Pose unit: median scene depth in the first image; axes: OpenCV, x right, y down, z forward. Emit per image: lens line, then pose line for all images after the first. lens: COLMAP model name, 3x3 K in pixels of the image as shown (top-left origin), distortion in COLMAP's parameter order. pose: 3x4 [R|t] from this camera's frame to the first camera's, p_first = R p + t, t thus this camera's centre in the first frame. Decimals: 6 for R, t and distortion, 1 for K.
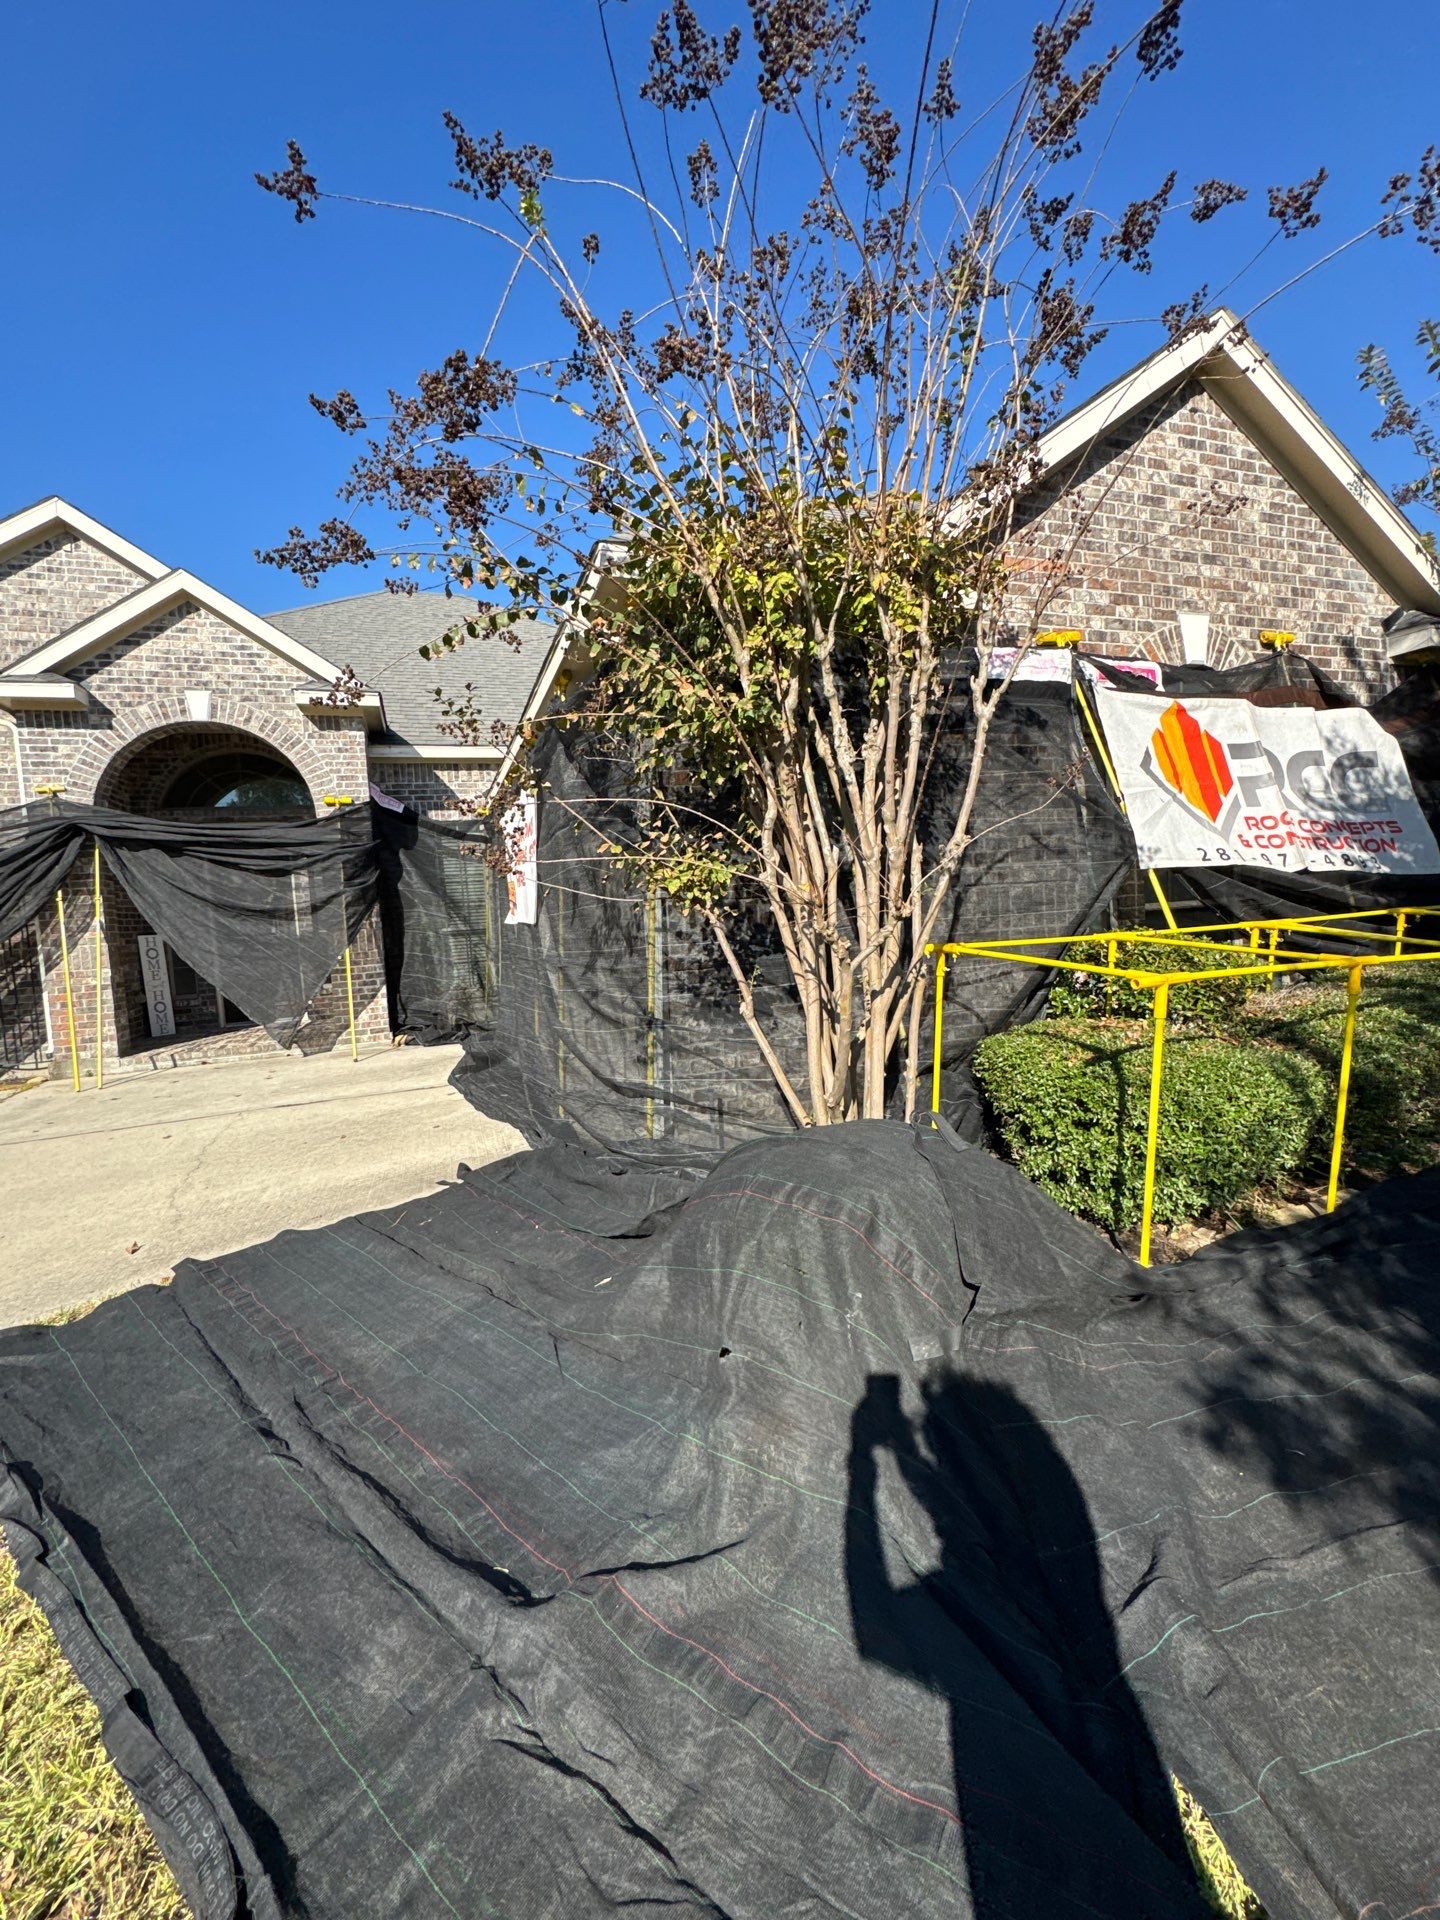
lens RADIAL K [[821.5, 0, 722.2], [0, 821.5, 905.6], [0, 0, 1]] dist [-0.000348, 0.000036]
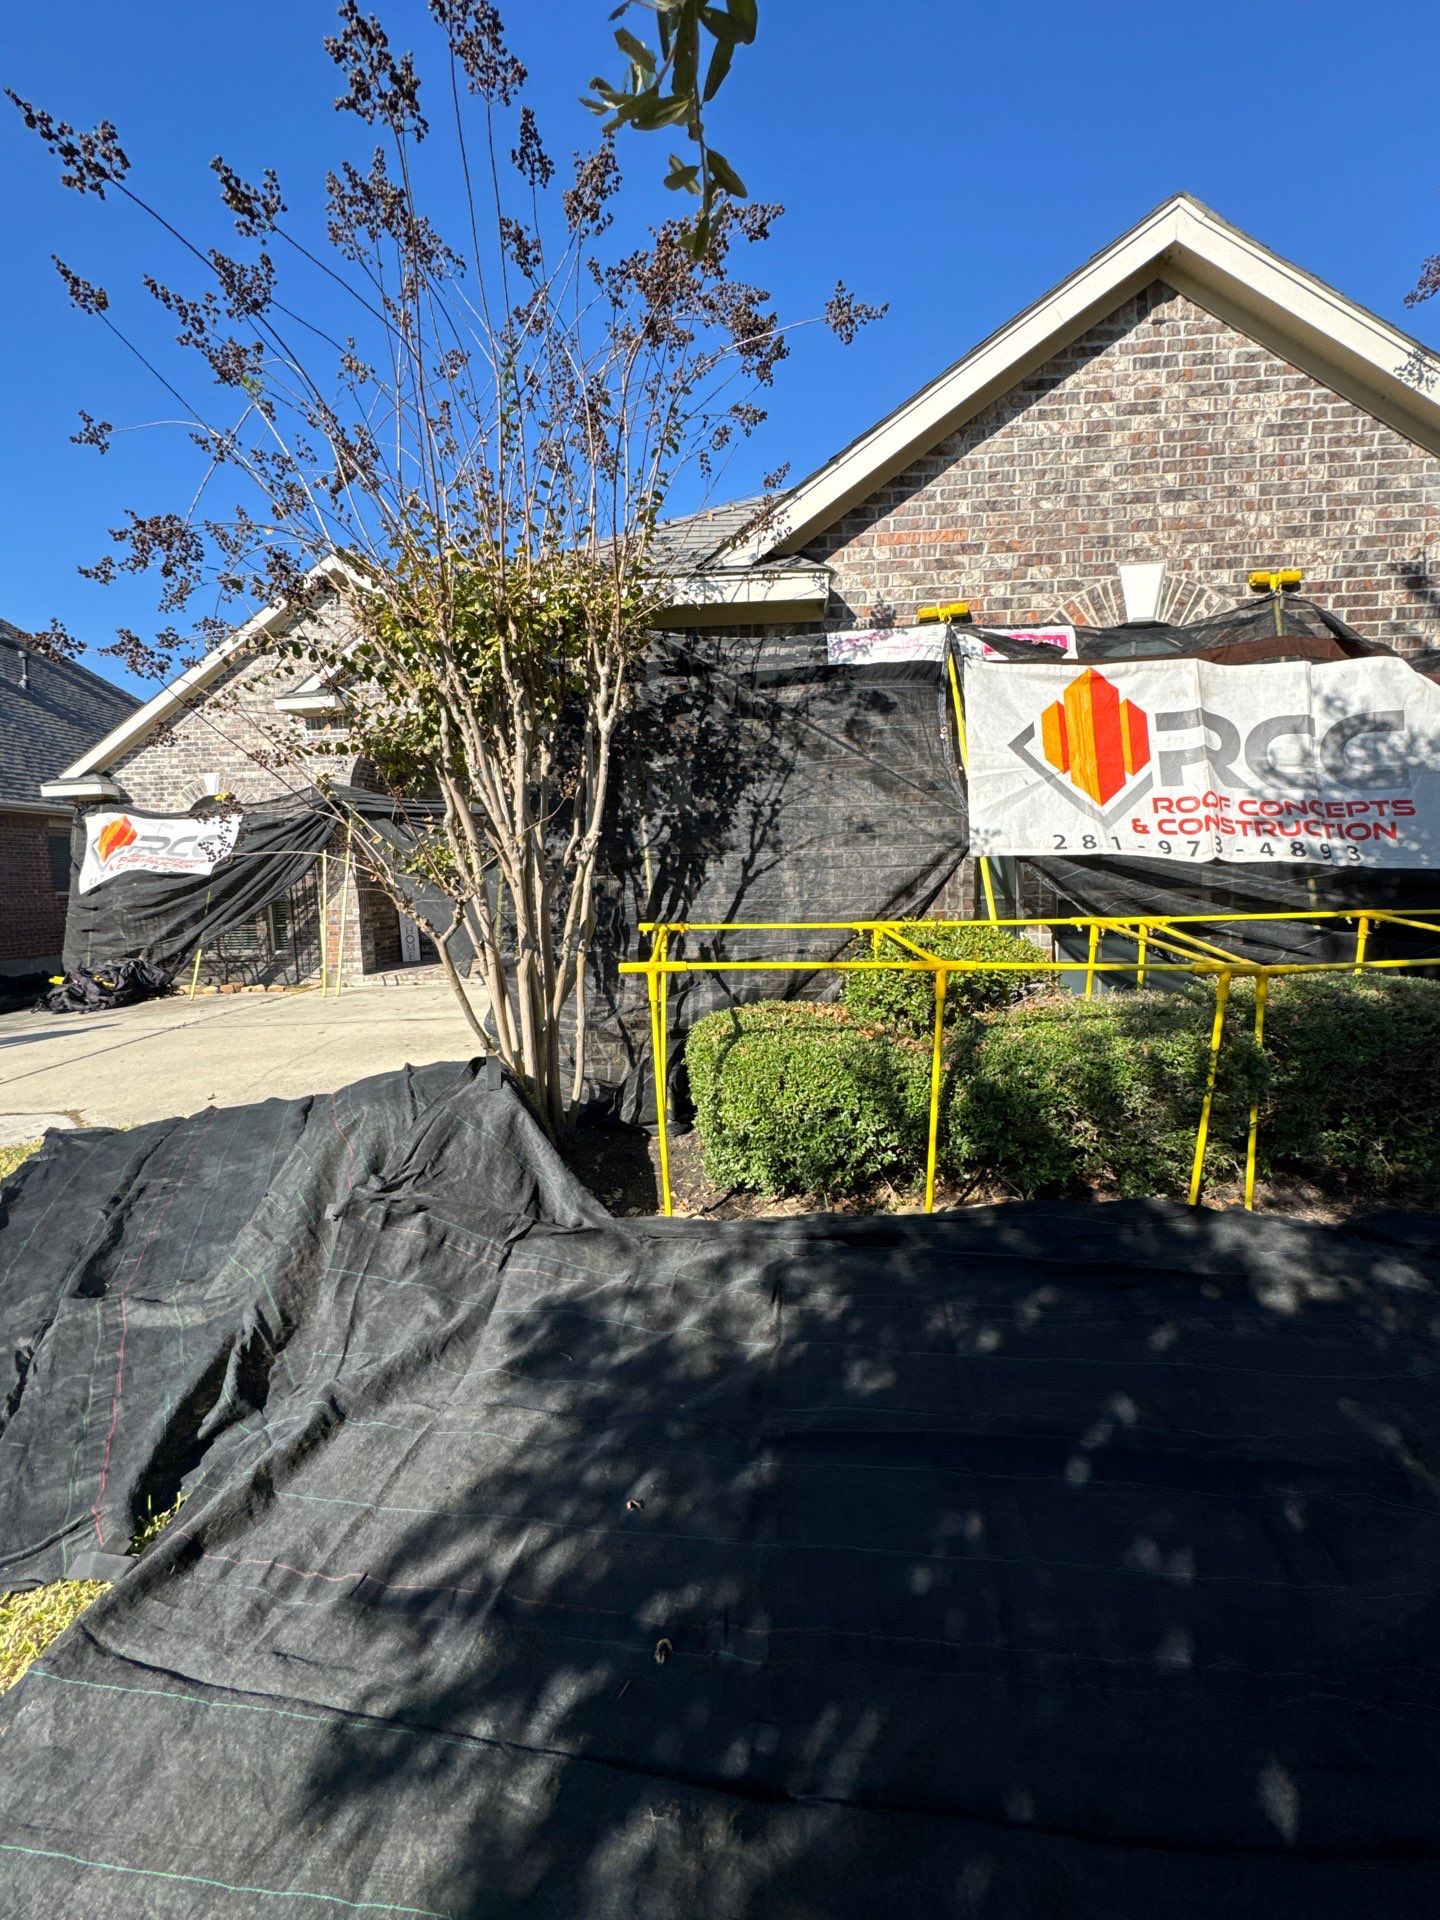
lens RADIAL K [[821.5, 0, 722.2], [0, 821.5, 905.6], [0, 0, 1]] dist [-0.000348, 0.000036]
pose [[0.918470, 0.045613, -0.392852, 0.527447], [-0.026273, 0.998170, 0.054471, -0.026861], [0.394618, -0.039709, 0.917987, 0.003930]]
